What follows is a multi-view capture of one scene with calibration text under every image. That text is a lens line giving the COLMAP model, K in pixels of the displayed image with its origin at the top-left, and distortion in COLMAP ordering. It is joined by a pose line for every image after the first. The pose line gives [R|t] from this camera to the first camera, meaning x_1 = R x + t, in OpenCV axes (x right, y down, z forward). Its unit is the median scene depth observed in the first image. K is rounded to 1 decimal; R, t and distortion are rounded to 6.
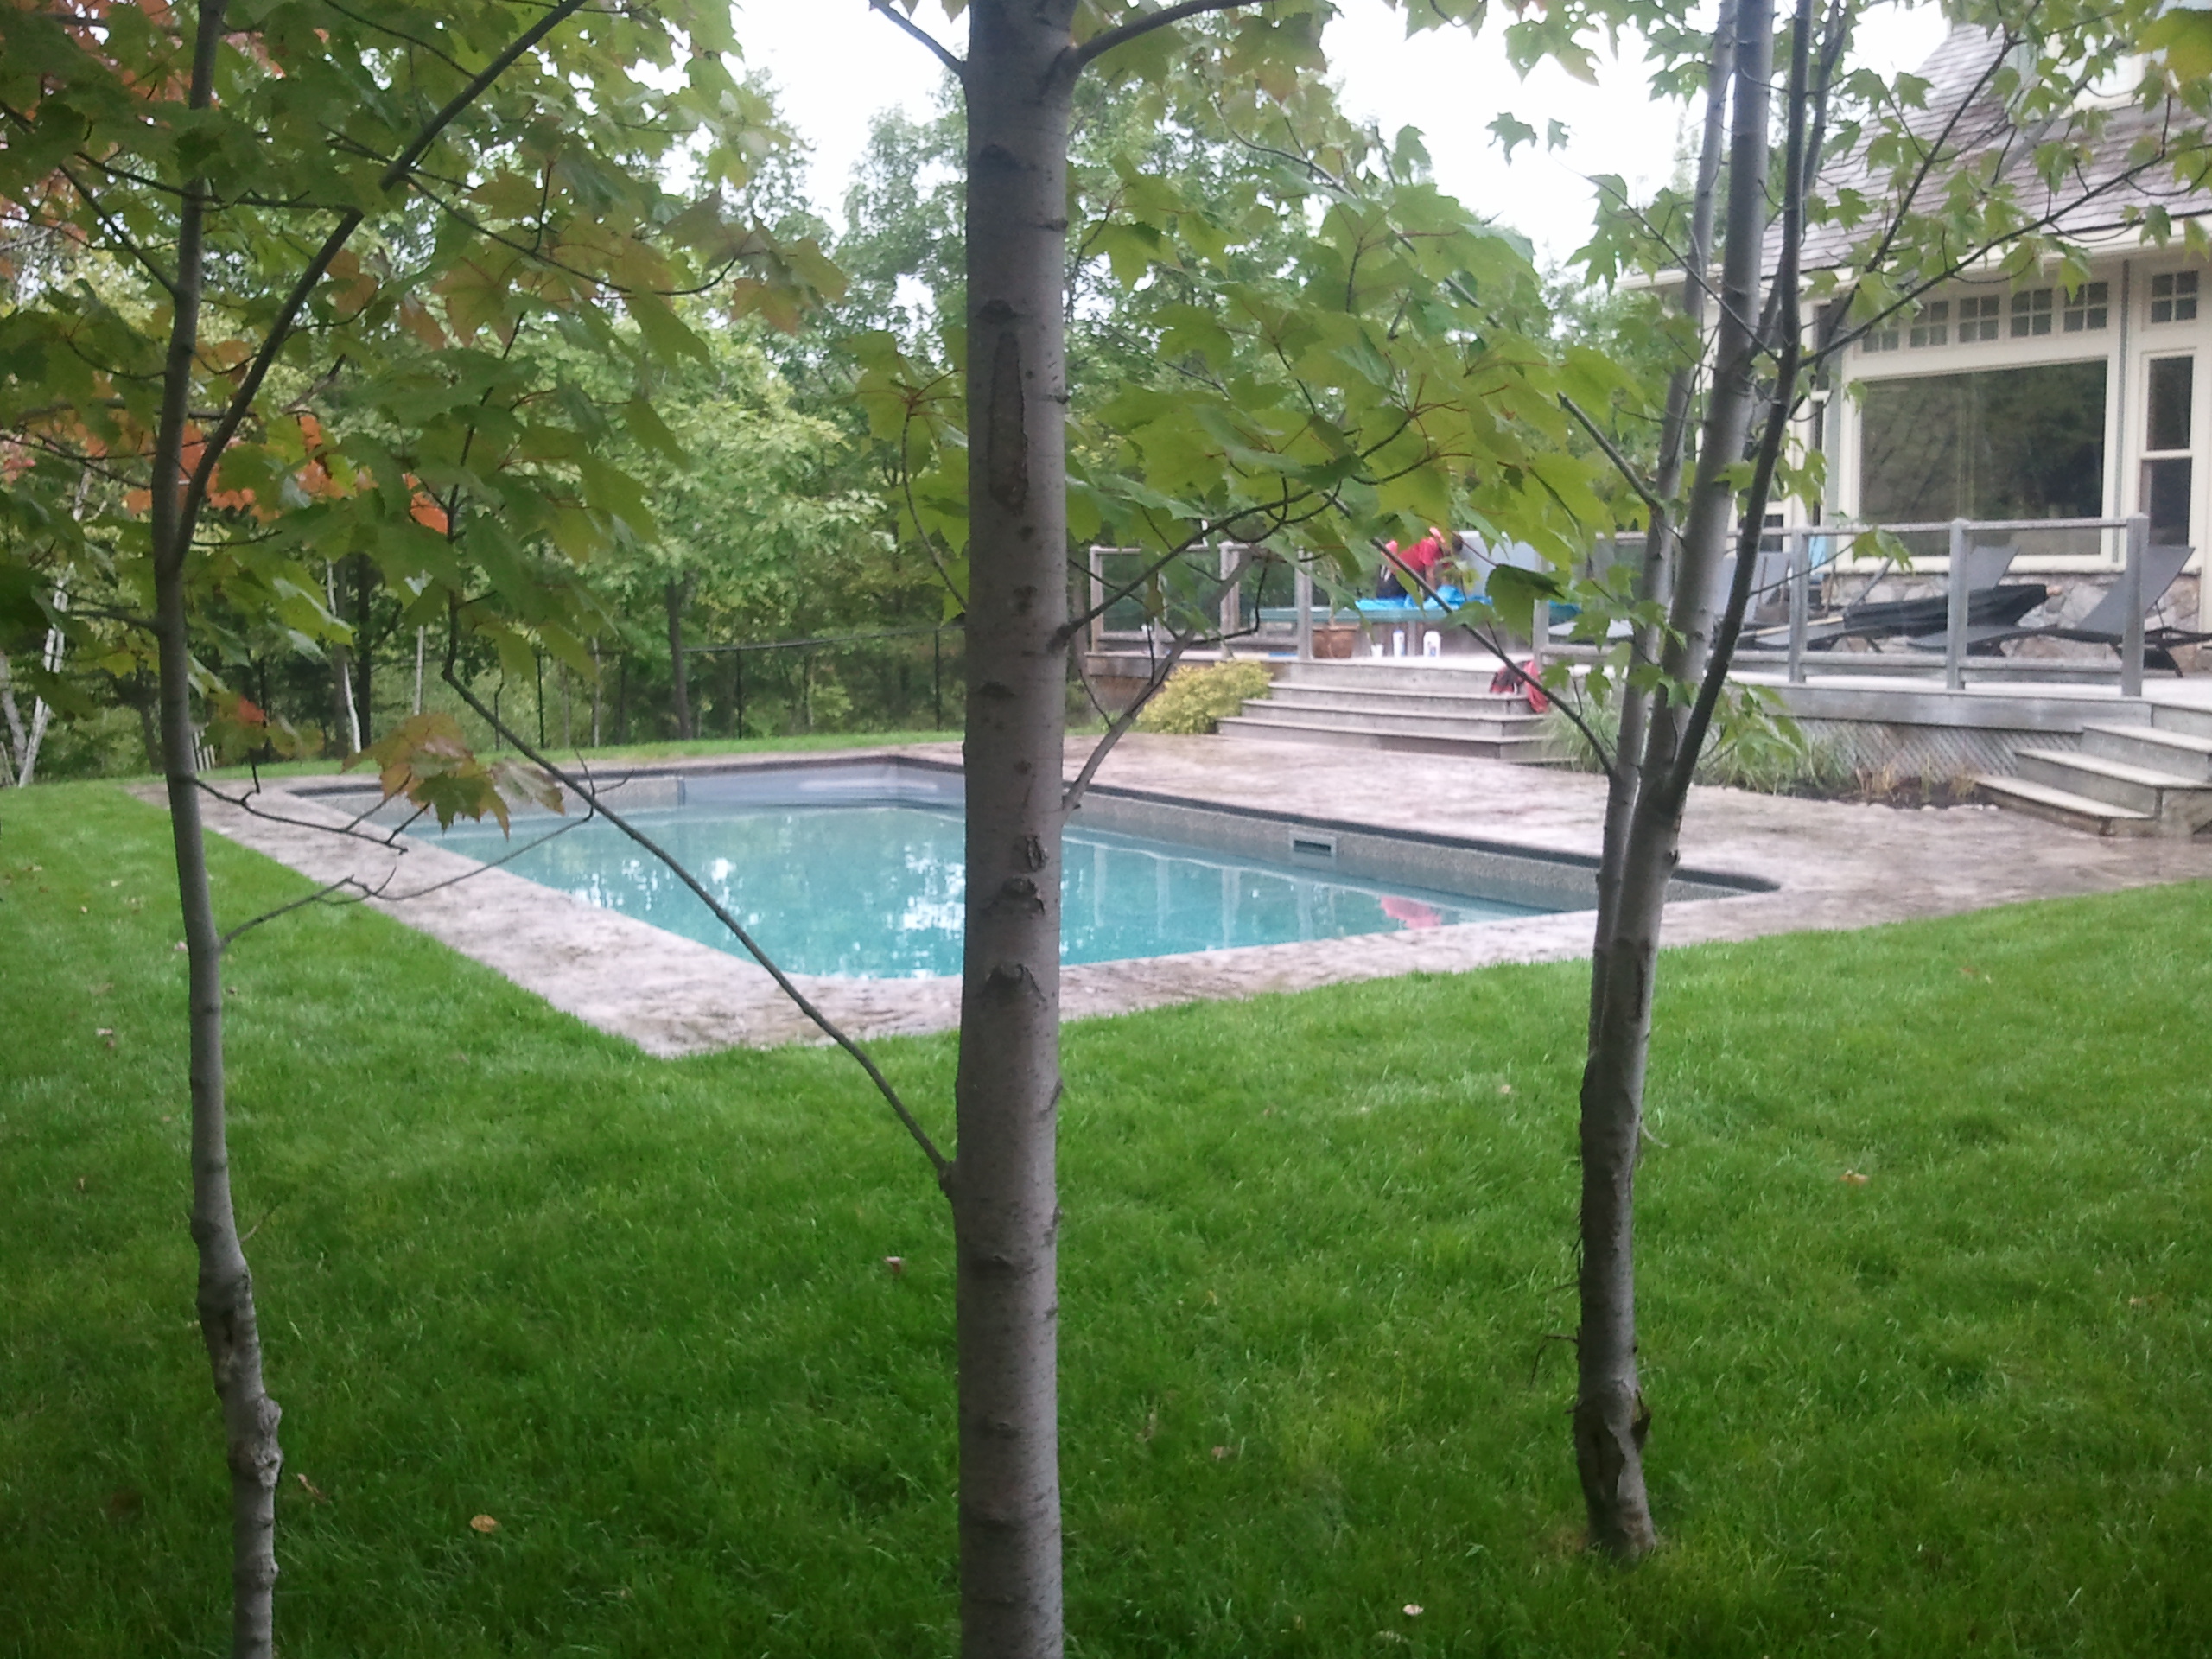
lens RADIAL K [[2374.8, 0, 1113.7], [0, 2374.8, 889.5], [0, 0, 1]] dist [0.069151, -0.267980]
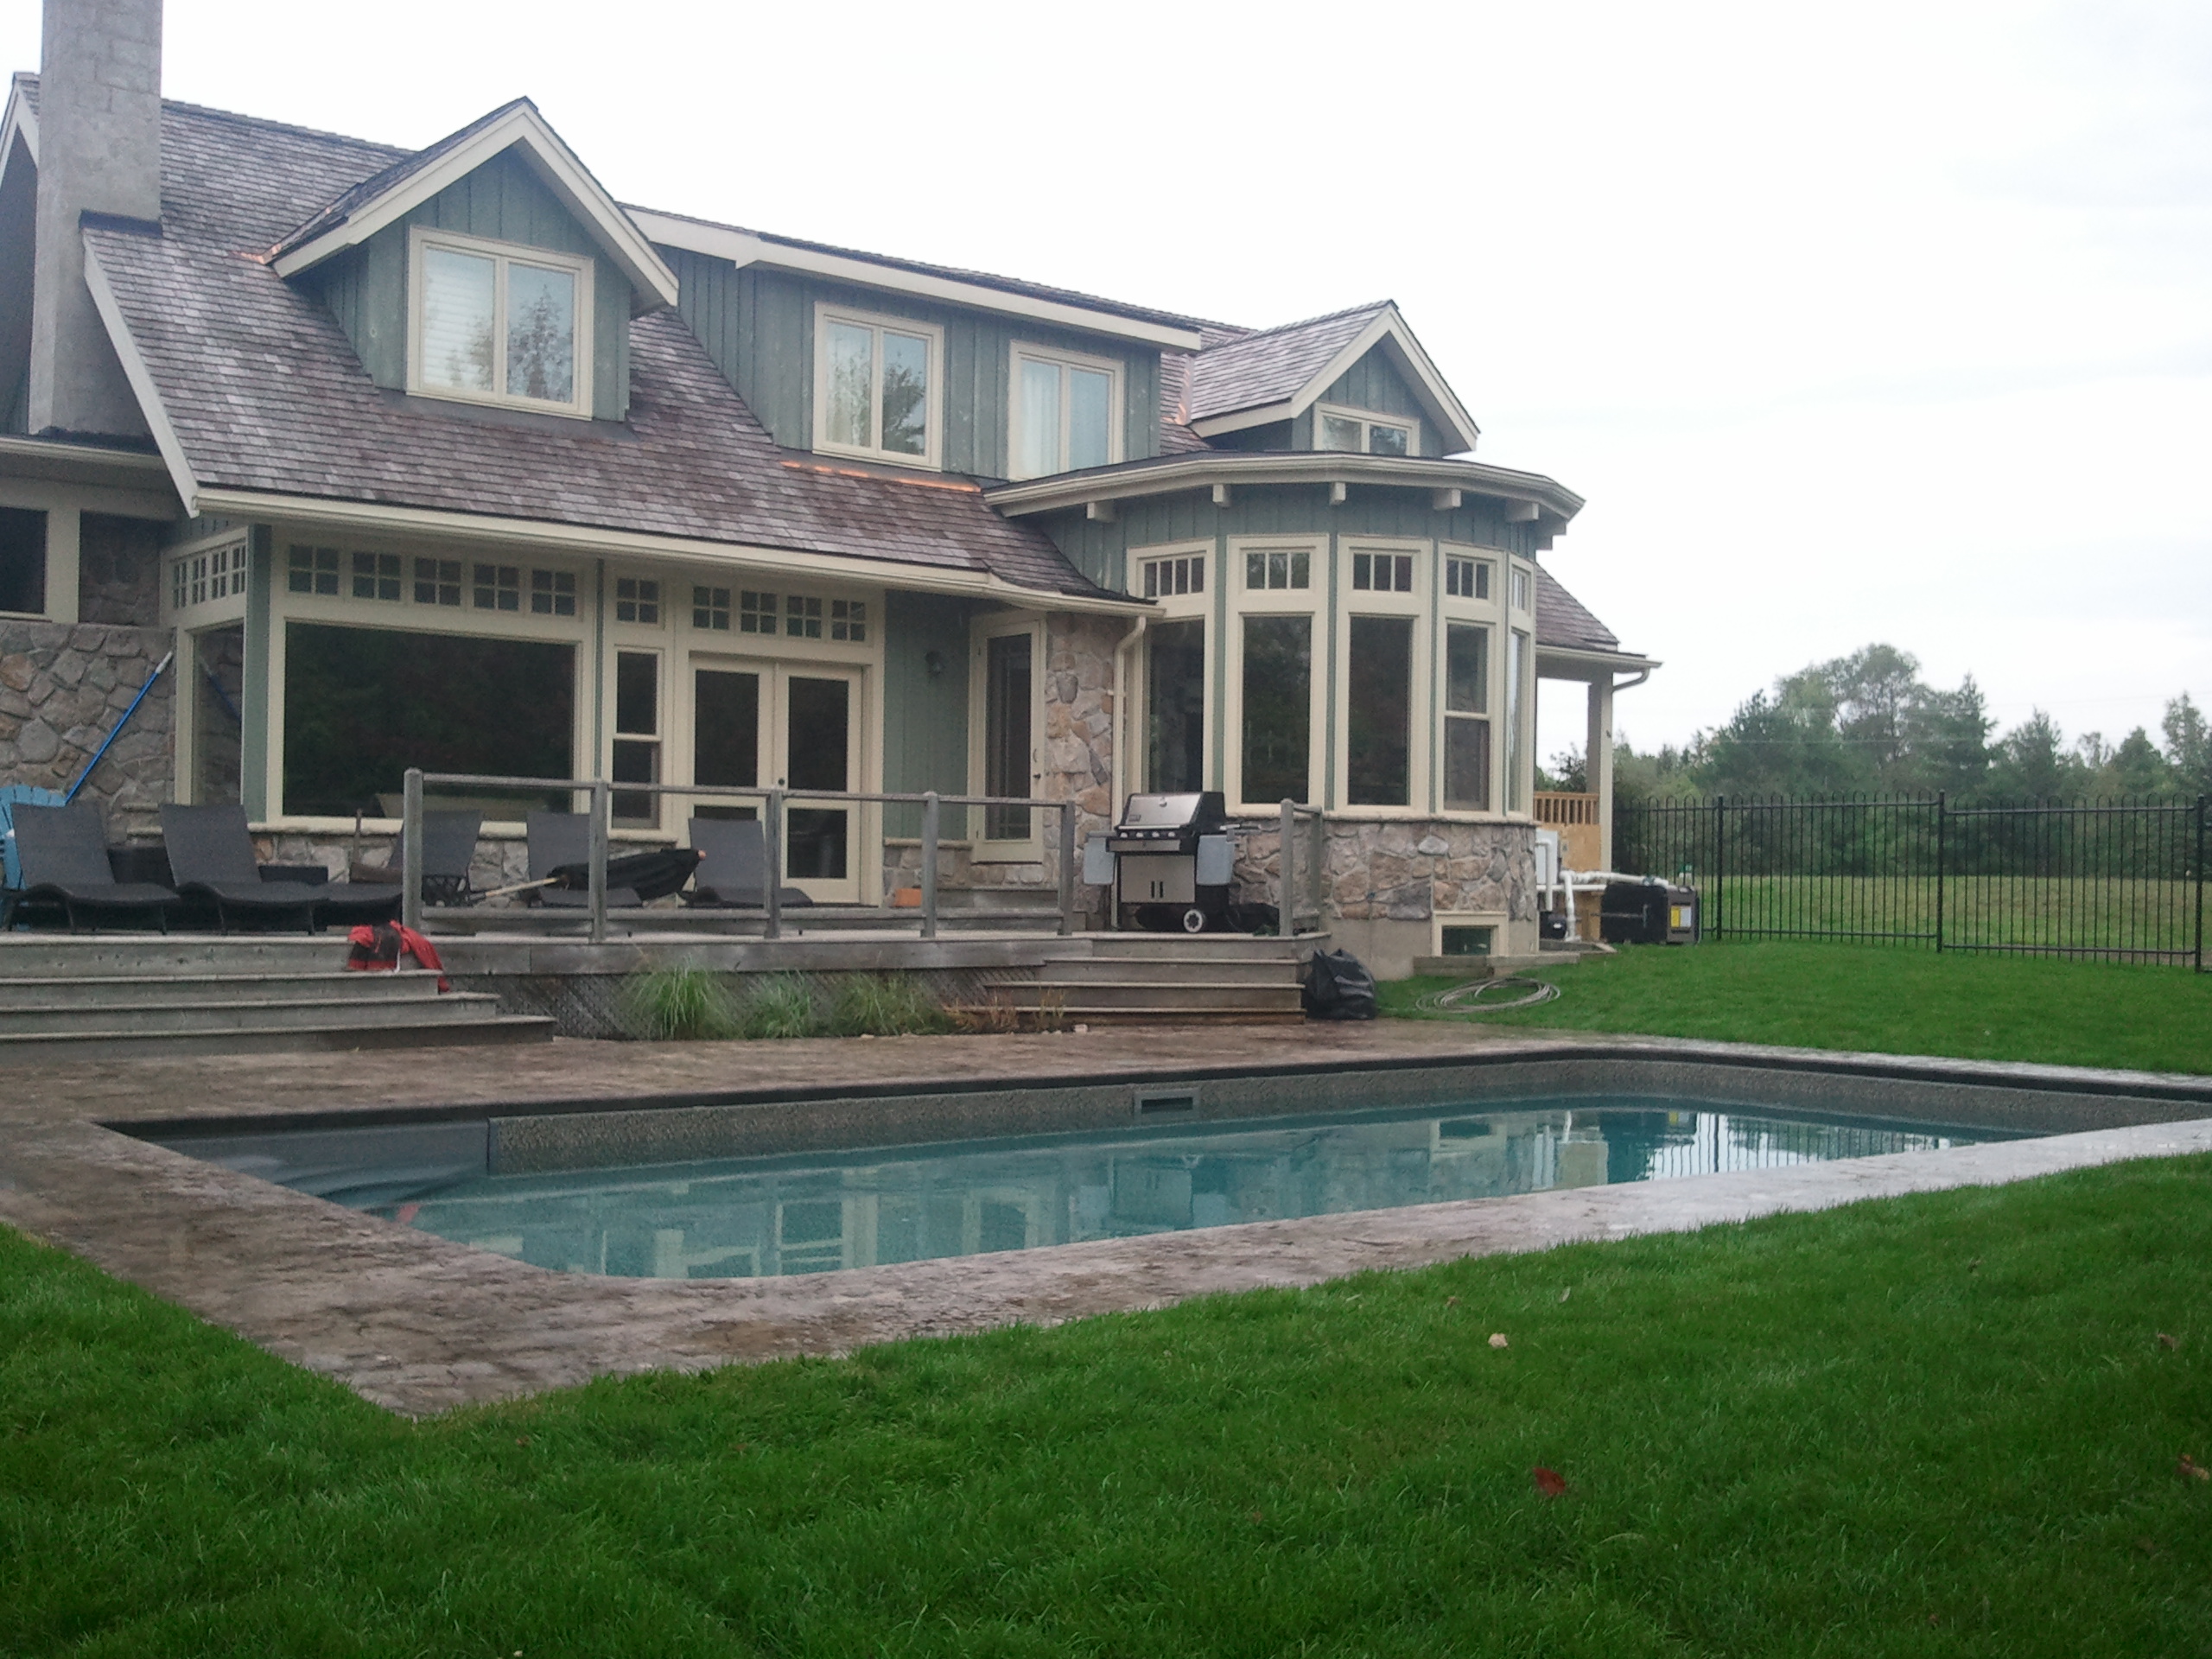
lens RADIAL K [[2374.8, 0, 1113.7], [0, 2374.8, 889.5], [0, 0, 1]] dist [0.069151, -0.267980]
pose [[-0.145416, 0.004484, 0.989360, -0.726411], [0.116400, 0.993122, 0.012607, -0.099515], [-0.982499, 0.116995, -0.144938, 0.961640]]
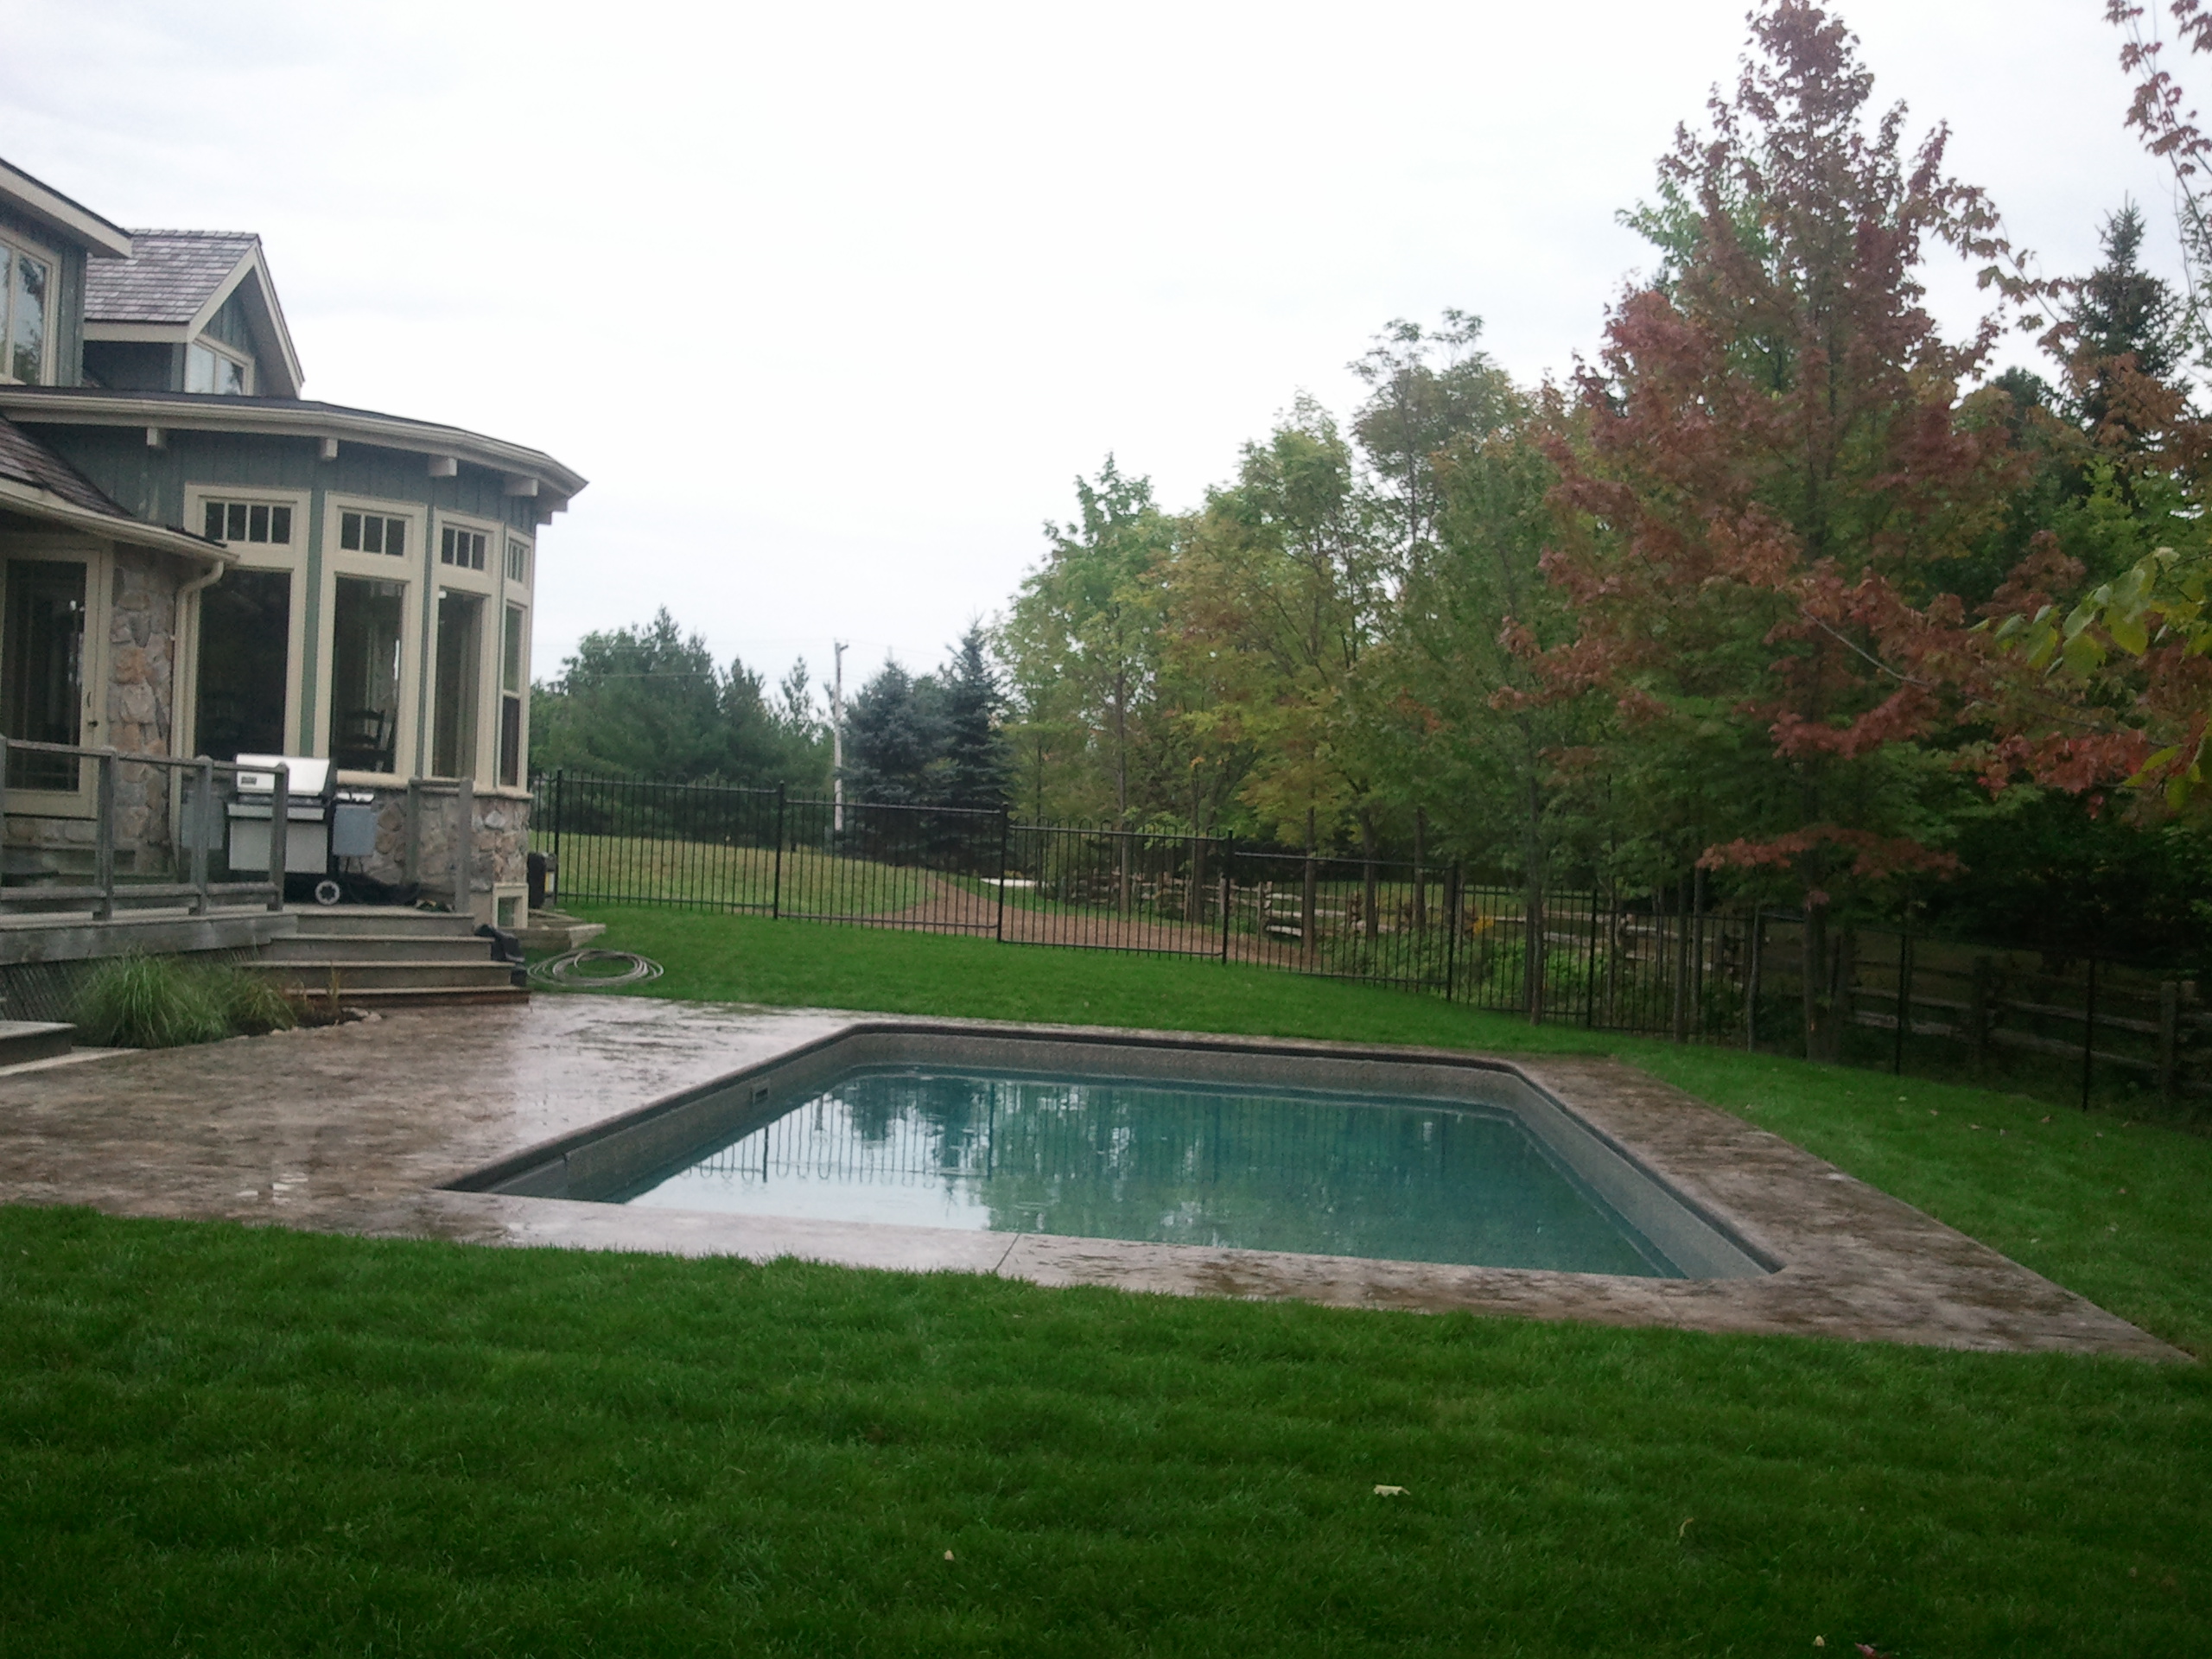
lens RADIAL K [[2374.8, 0, 1113.7], [0, 2374.8, 889.5], [0, 0, 1]] dist [0.069151, -0.267980]
pose [[-0.831442, -0.045928, 0.553709, -0.518167], [0.021156, 0.993238, 0.114153, -0.186985], [-0.555208, 0.106626, -0.824848, 1.478220]]
